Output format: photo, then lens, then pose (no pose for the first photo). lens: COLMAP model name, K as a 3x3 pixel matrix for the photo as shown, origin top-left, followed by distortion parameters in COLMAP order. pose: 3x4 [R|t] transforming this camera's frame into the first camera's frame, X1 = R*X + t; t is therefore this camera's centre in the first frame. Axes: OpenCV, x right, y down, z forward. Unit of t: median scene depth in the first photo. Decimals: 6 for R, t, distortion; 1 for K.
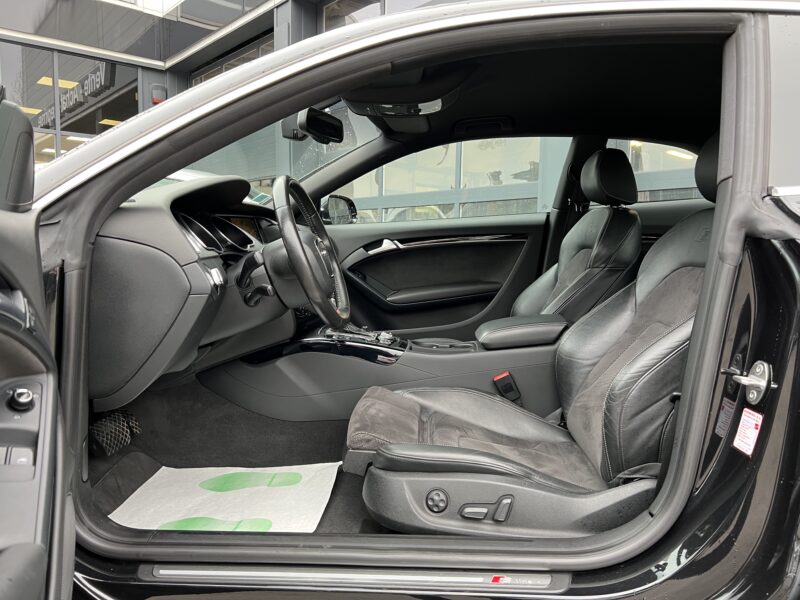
lens RADIAL K [[608.4, 0, 400.0], [0, 608.4, 300.0], [0, 0, 1]] dist [0.081415, -0.115666]
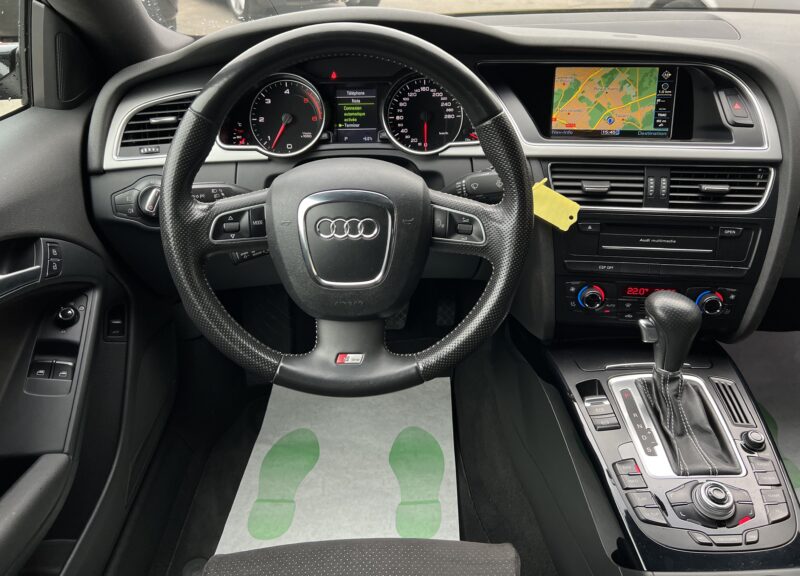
lens RADIAL K [[618.6, 0, 389.0], [0, 618.6, 276.9], [0, 0, 1]] dist [0.022623, -0.004700]
pose [[0.074393, 0.505812, -0.859430, 0.236819], [-0.097993, 0.861355, 0.498462, -0.240799], [0.992403, 0.047136, 0.113645, 0.892579]]
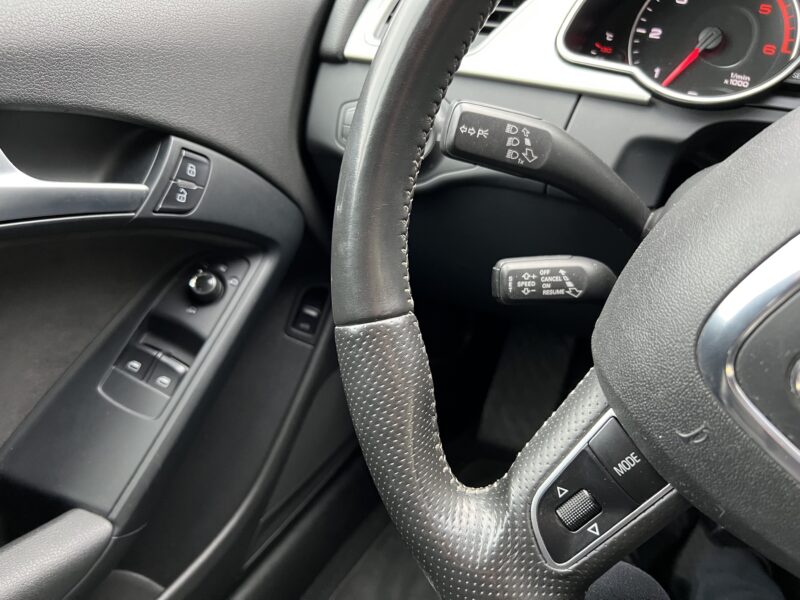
lens RADIAL K [[608.4, 0, 400.0], [0, 608.4, 300.0], [0, 0, 1]] dist [0.081415, -0.115666]
pose [[-0.459419, 0.471178, -0.752944, 0.000704], [-0.144442, 0.796785, 0.586746, -0.124893], [0.876396, 0.378319, -0.298001, 0.863355]]
